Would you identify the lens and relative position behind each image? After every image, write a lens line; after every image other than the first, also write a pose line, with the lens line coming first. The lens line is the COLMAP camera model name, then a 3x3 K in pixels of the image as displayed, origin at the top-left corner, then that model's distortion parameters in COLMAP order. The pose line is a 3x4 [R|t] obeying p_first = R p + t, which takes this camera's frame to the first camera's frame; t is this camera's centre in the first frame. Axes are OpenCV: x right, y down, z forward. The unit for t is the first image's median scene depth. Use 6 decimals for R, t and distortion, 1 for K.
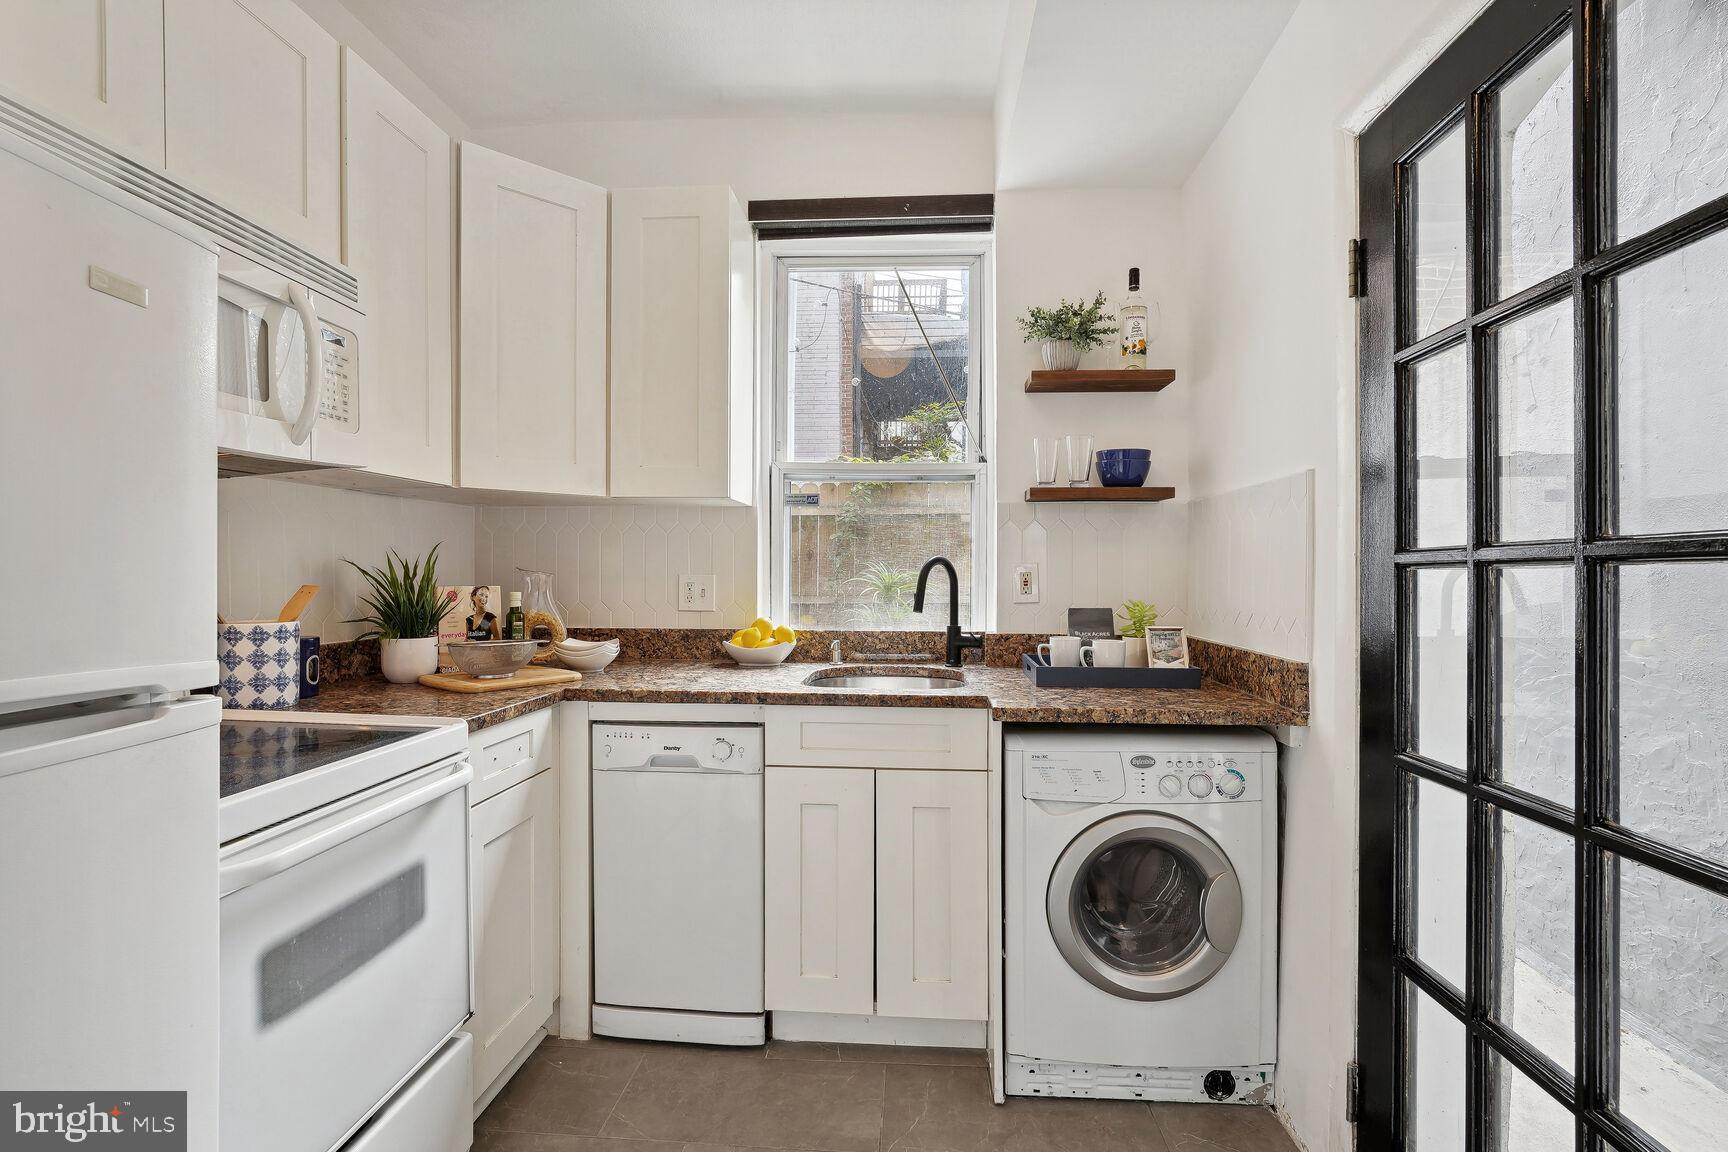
lens RADIAL K [[767.2, 0, 864.0], [0, 767.2, 576.0], [0, 0, 1]] dist [-0.015741, 0.000237]
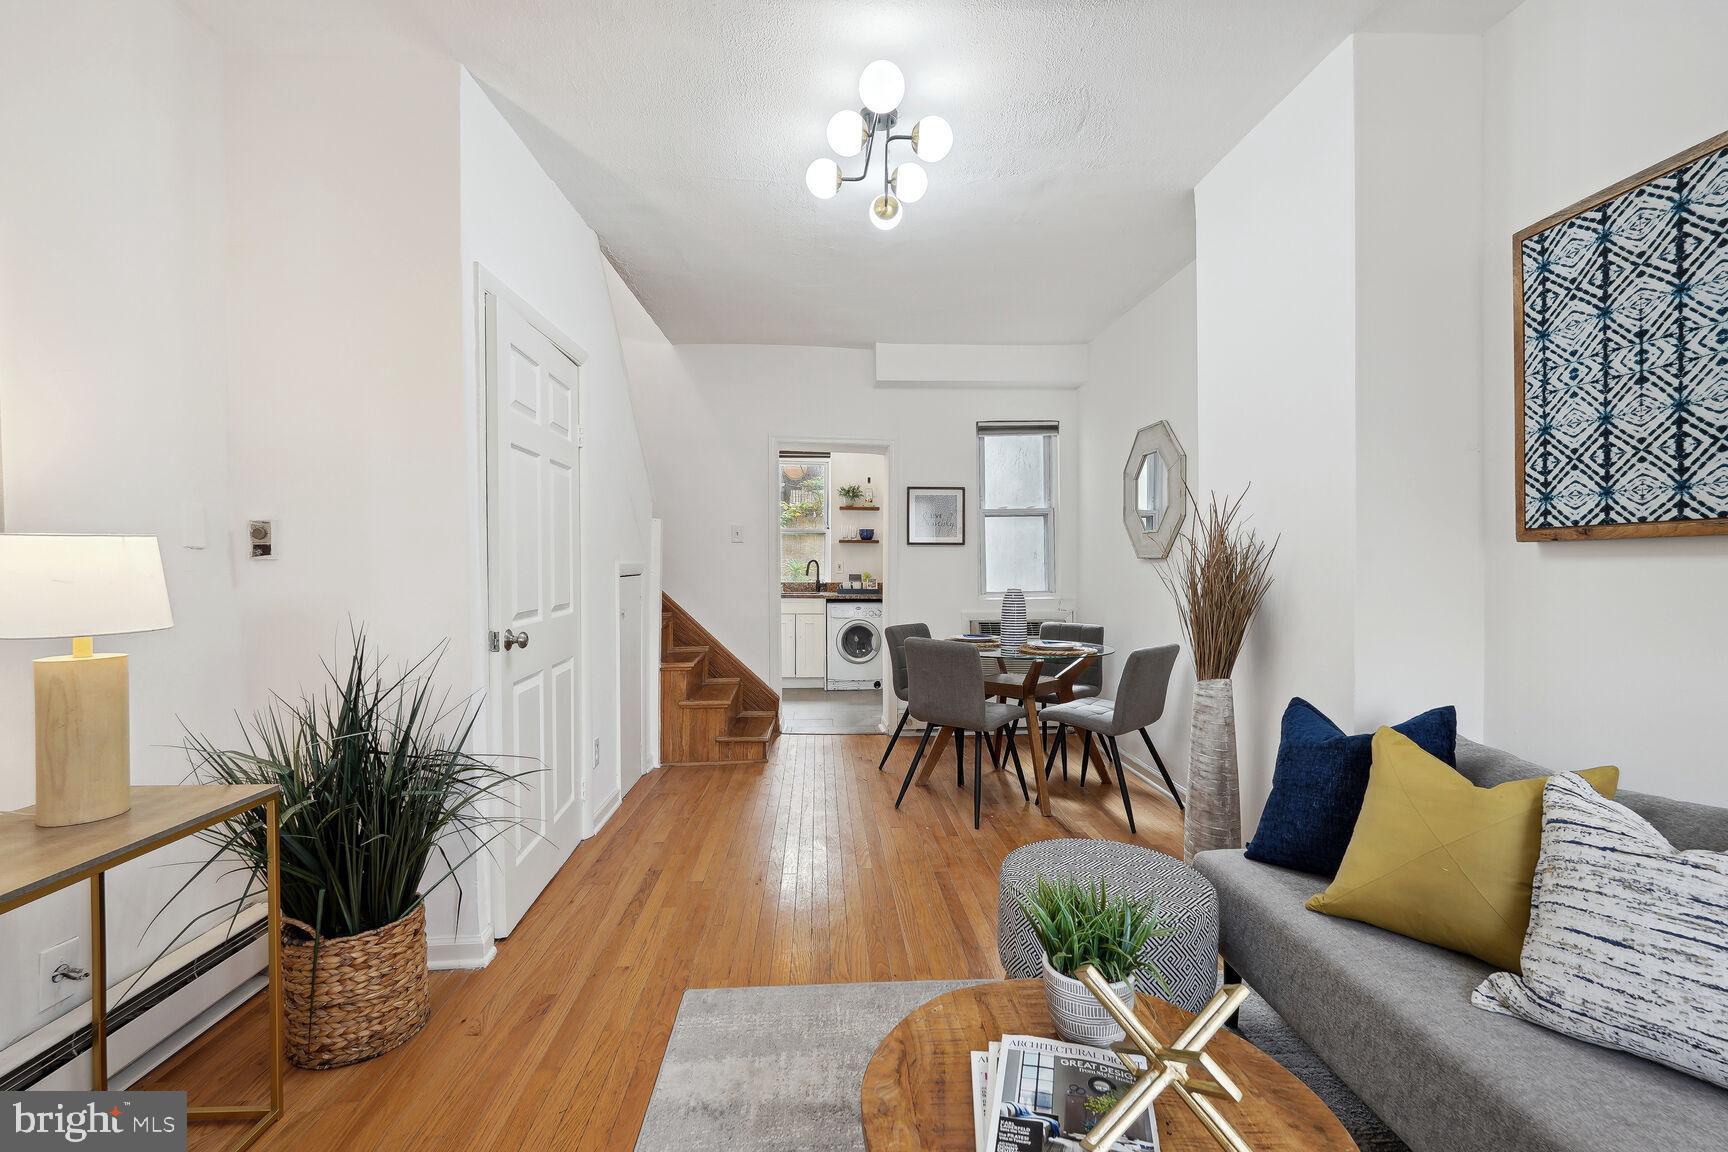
lens RADIAL K [[767.2, 0, 864.0], [0, 767.2, 576.0], [0, 0, 1]] dist [-0.015741, 0.000237]
pose [[0.990672, 0.001436, 0.136260, -0.163920], [-0.003365, 0.999897, 0.013926, 0.000030], [-0.136226, -0.014255, 0.990575, -2.758953]]
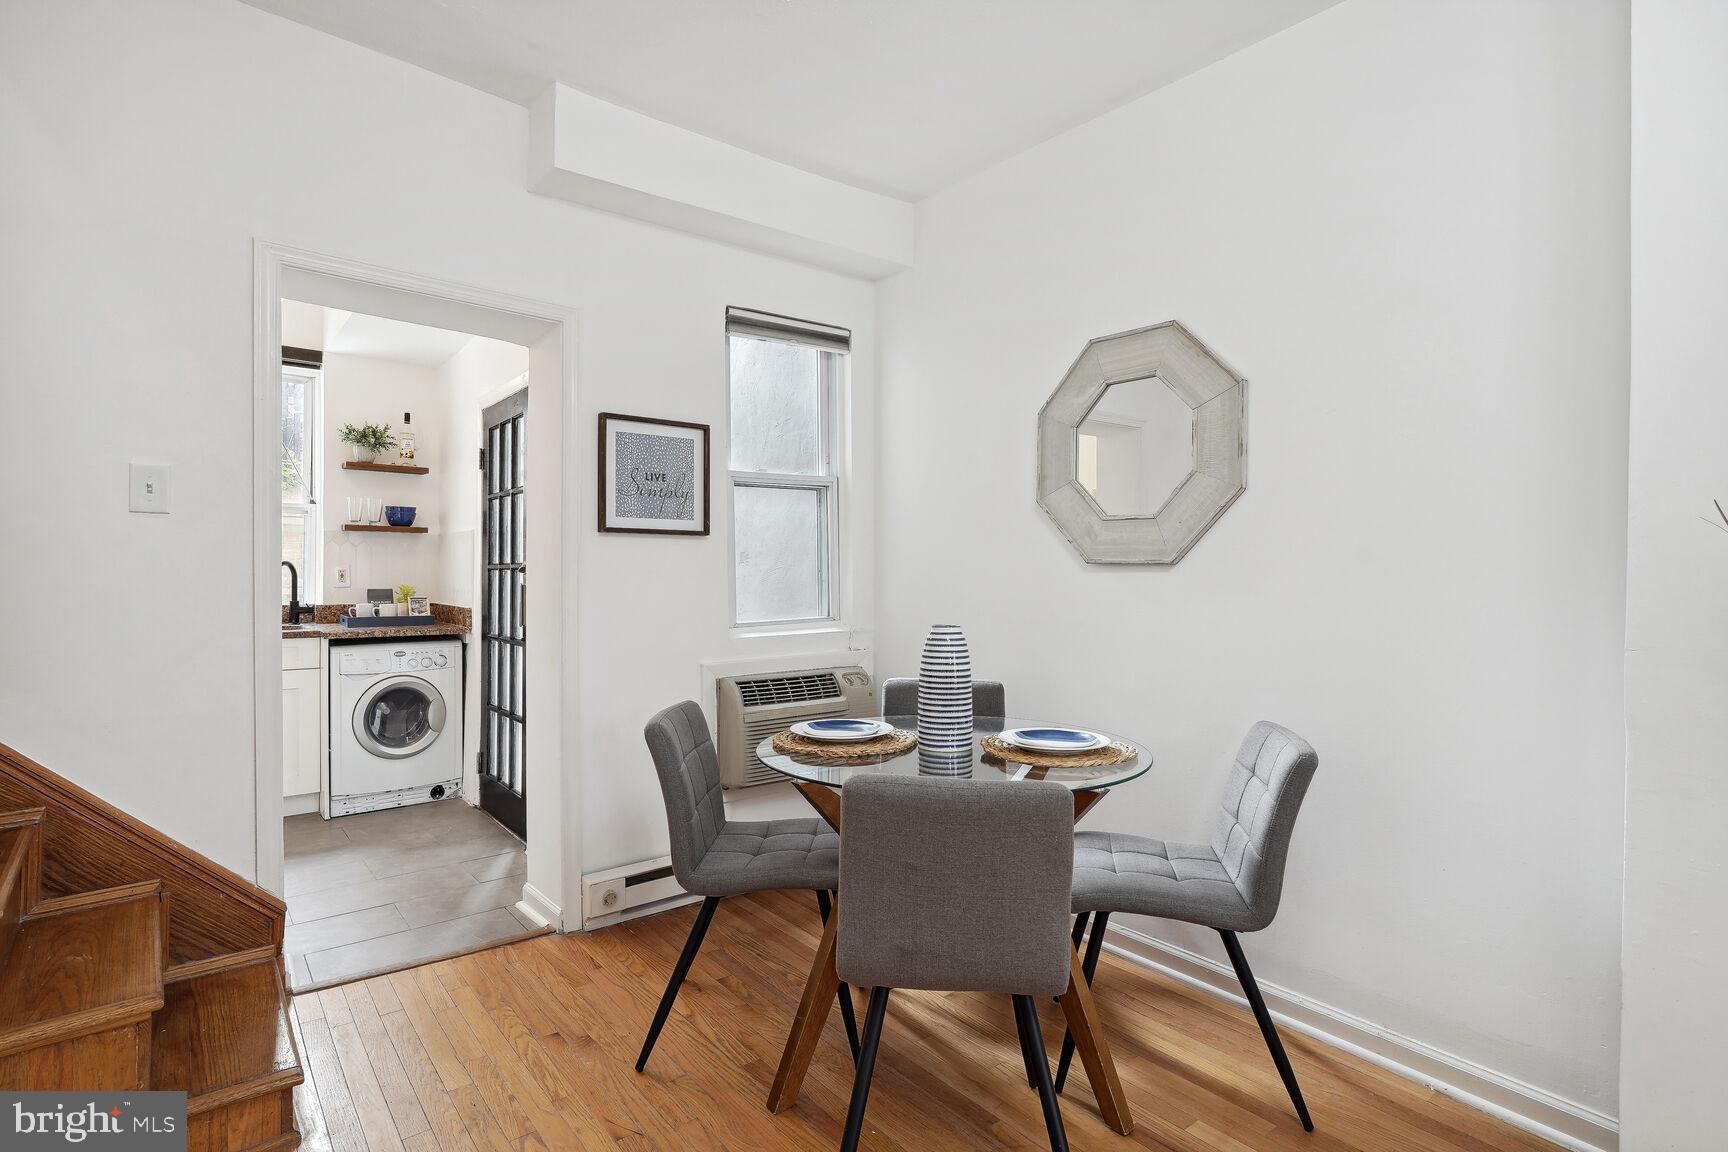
lens RADIAL K [[860.6, 0, 864.0], [0, 860.6, 576.0], [0, 0, 1]] dist [-0.004477, 0.000349]
pose [[0.732309, 0.000958, 0.680971, -0.309938], [-0.005710, 0.999972, 0.004734, -0.008456], [-0.680948, -0.007355, 0.732295, -1.531657]]
